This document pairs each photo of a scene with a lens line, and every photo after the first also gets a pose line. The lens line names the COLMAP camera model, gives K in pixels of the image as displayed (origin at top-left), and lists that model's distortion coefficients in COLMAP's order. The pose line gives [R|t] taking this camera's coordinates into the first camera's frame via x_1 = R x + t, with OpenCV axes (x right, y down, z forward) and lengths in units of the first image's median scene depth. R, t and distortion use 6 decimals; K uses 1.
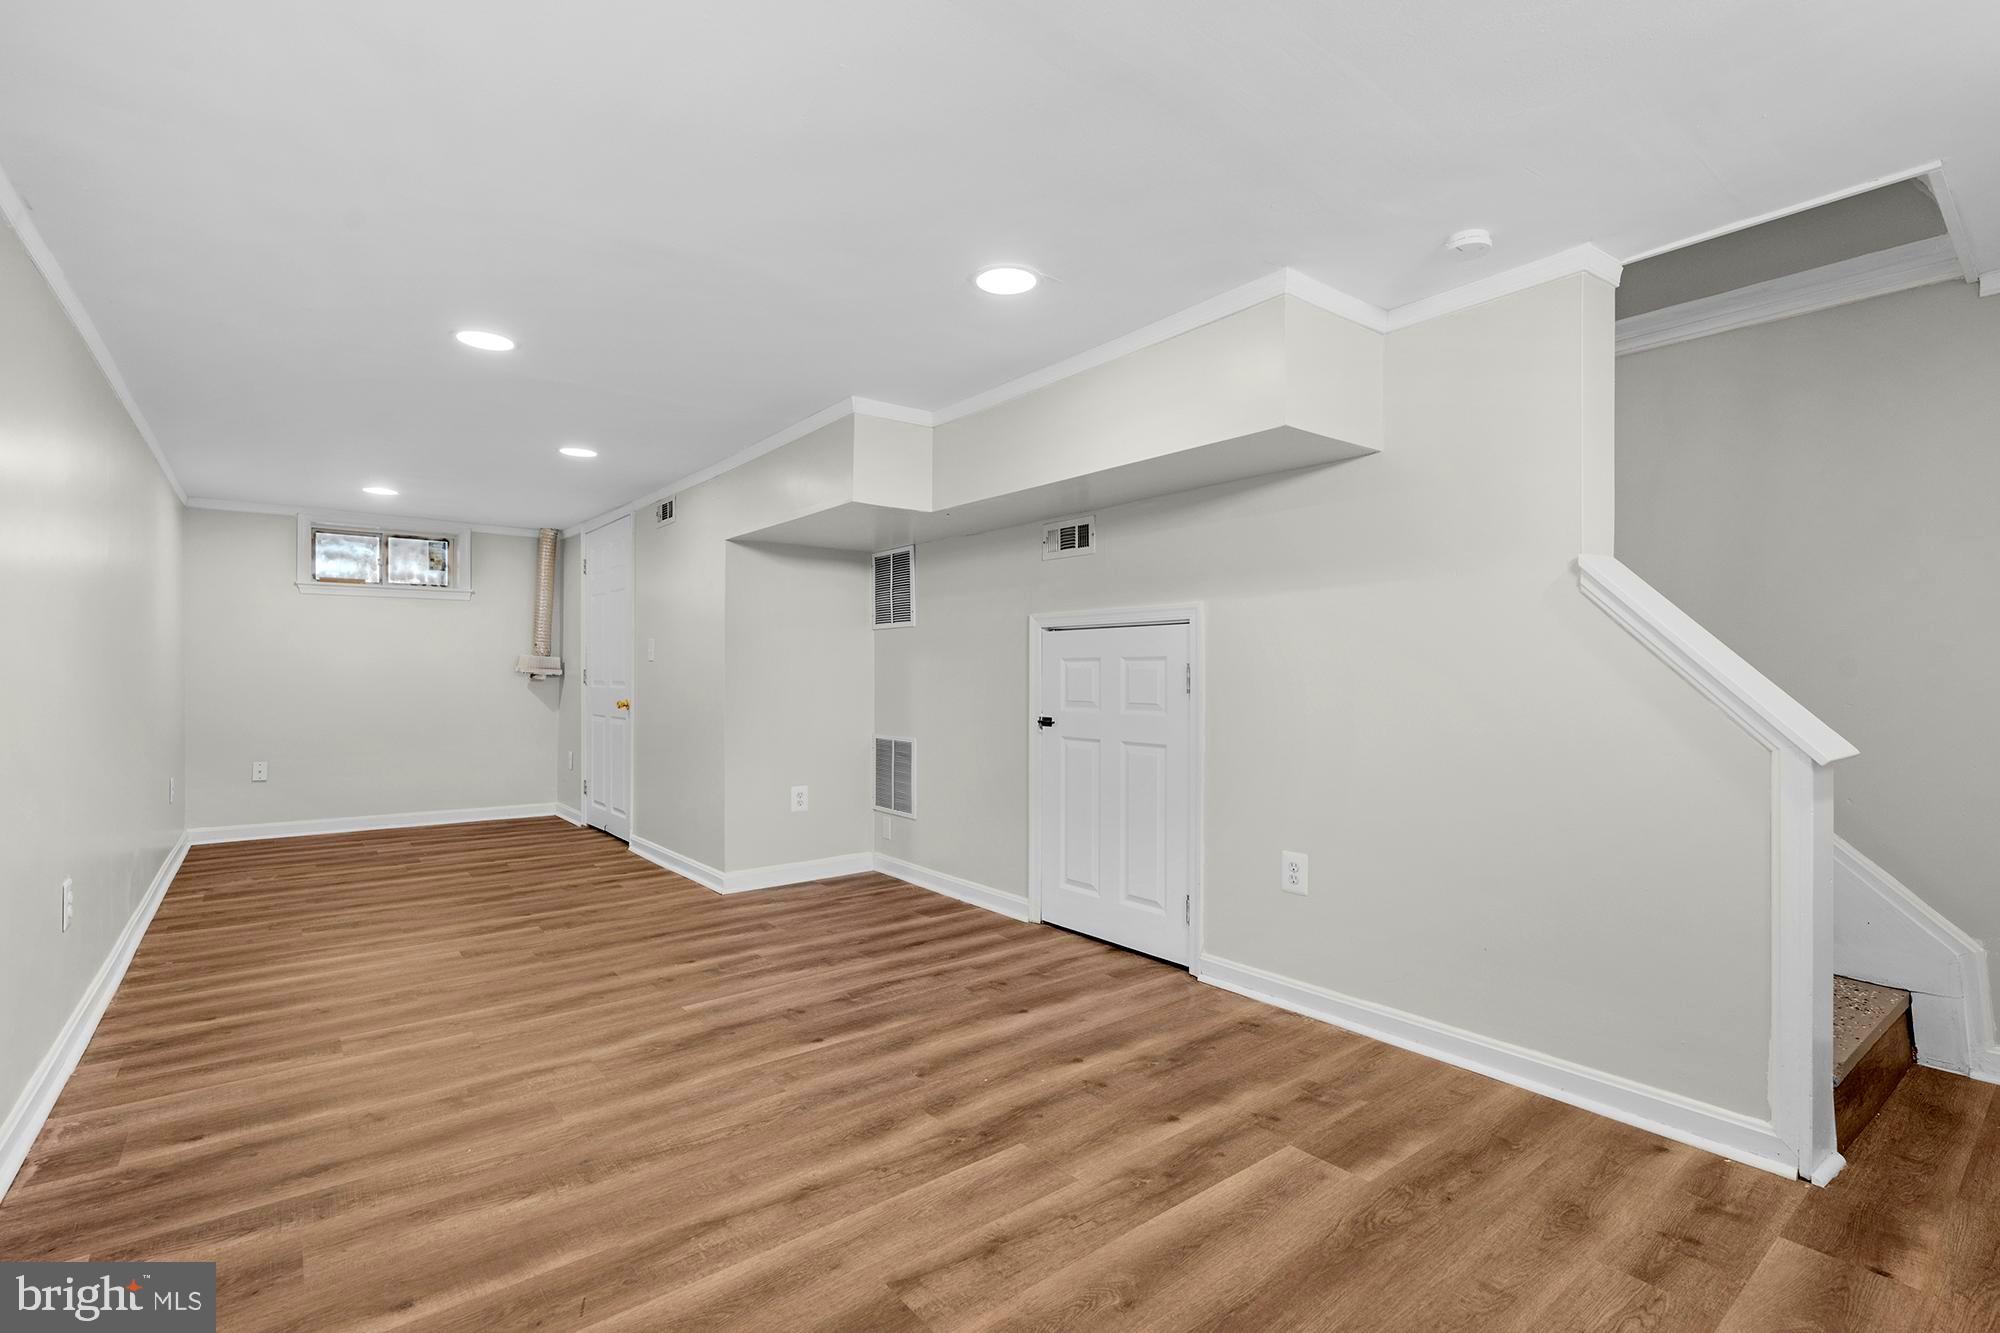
lens RADIAL K [[933.3, 0, 998.9], [0, 933.3, 666.2], [0, 0, 1]] dist [-0.000897, 0.002000]
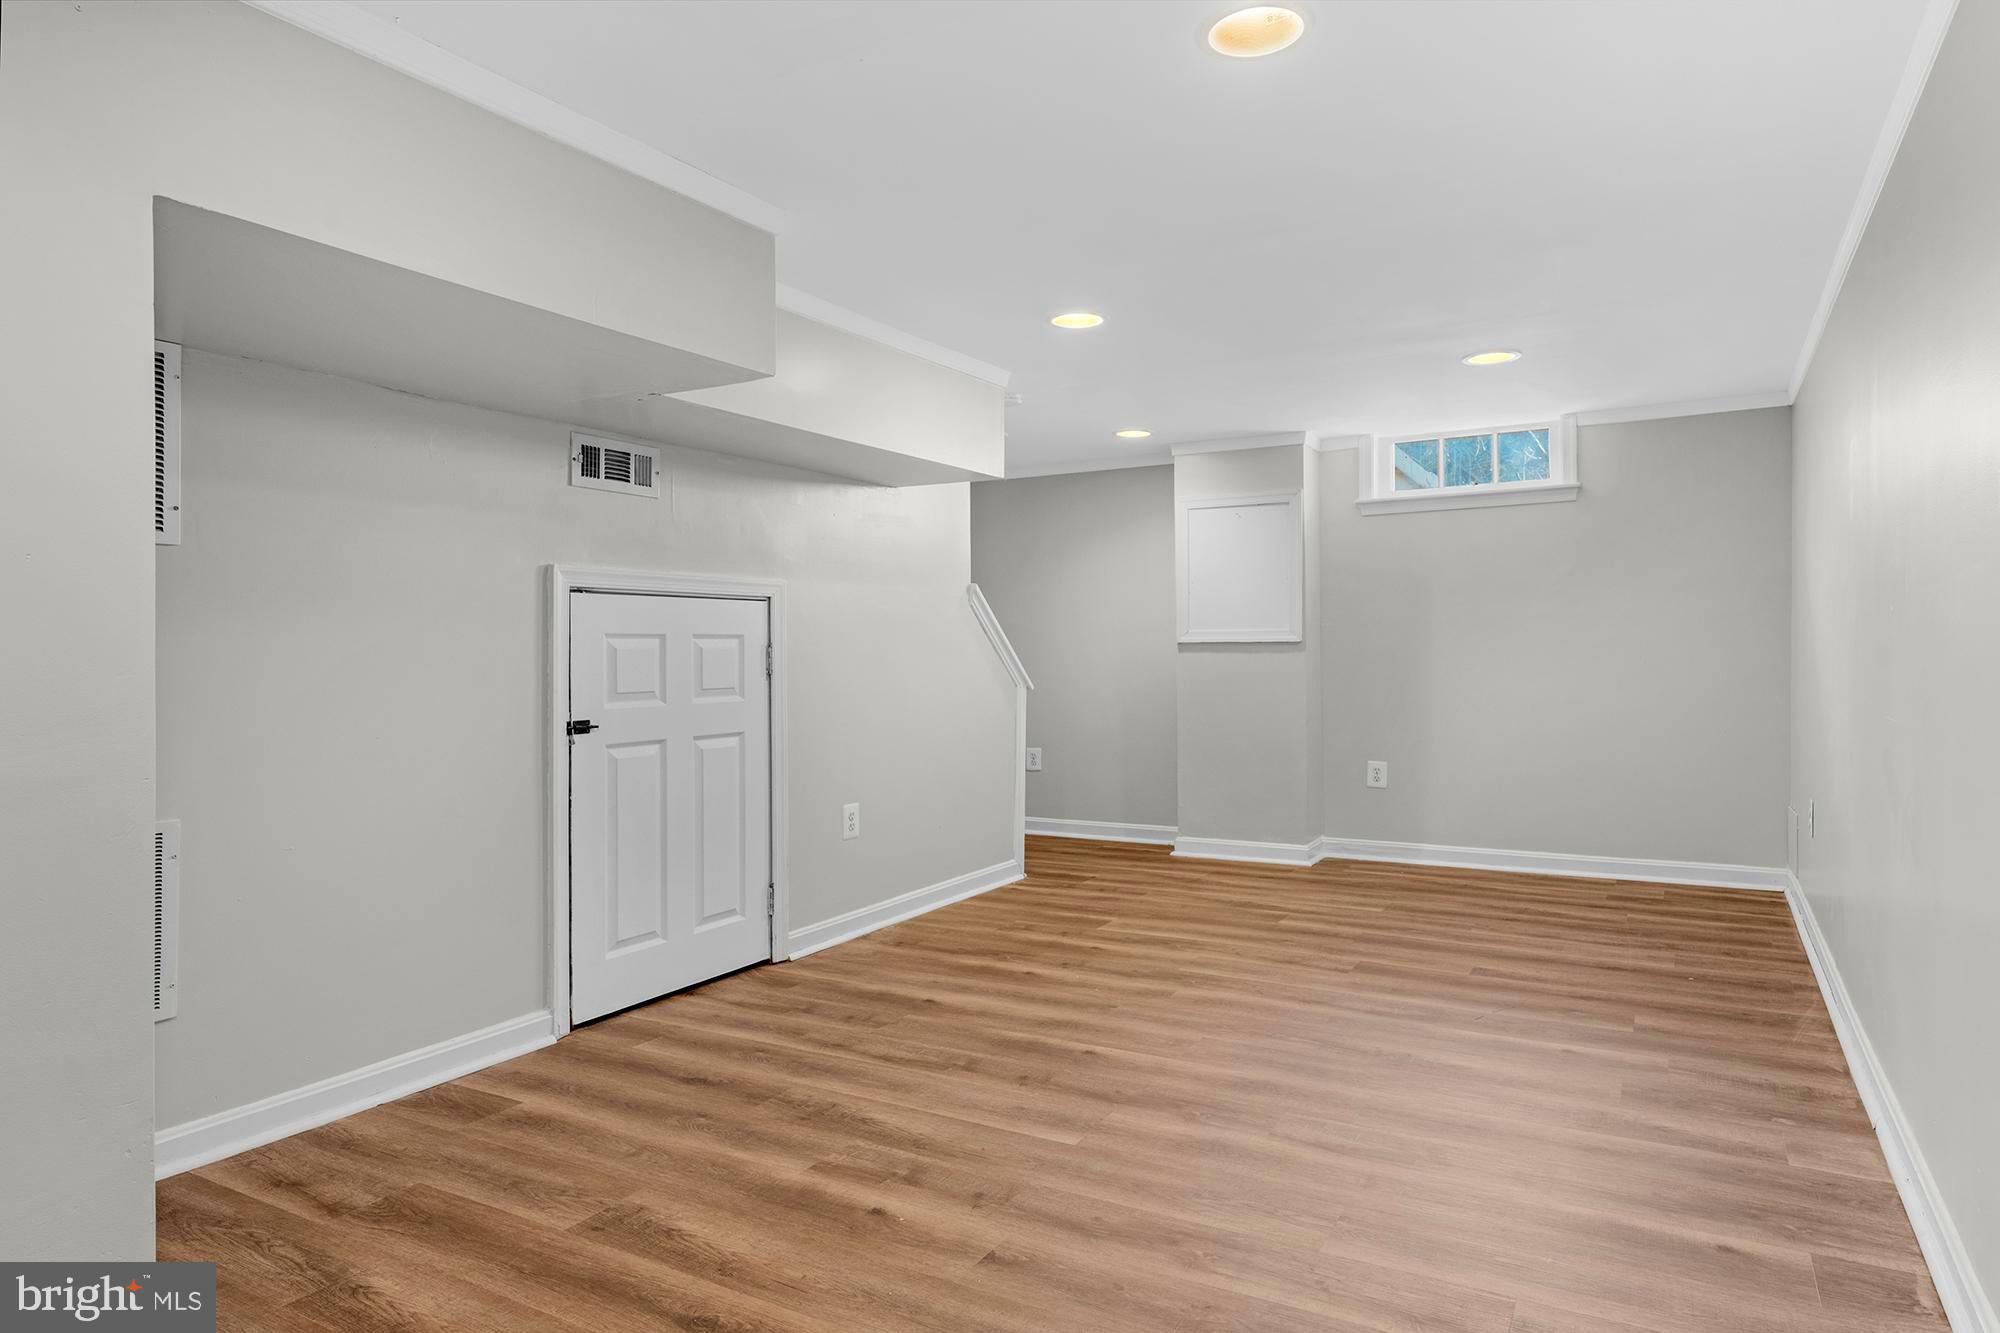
lens RADIAL K [[1089.6, 0, 996.6], [0, 1089.6, 660.2], [0, 0, 1]] dist [0.000207, -0.000866]
pose [[-0.344460, -0.001508, 0.938800, -0.960635], [0.004265, 0.999986, 0.003171, 0.012768], [-0.938791, 0.005096, -0.344449, 1.201523]]
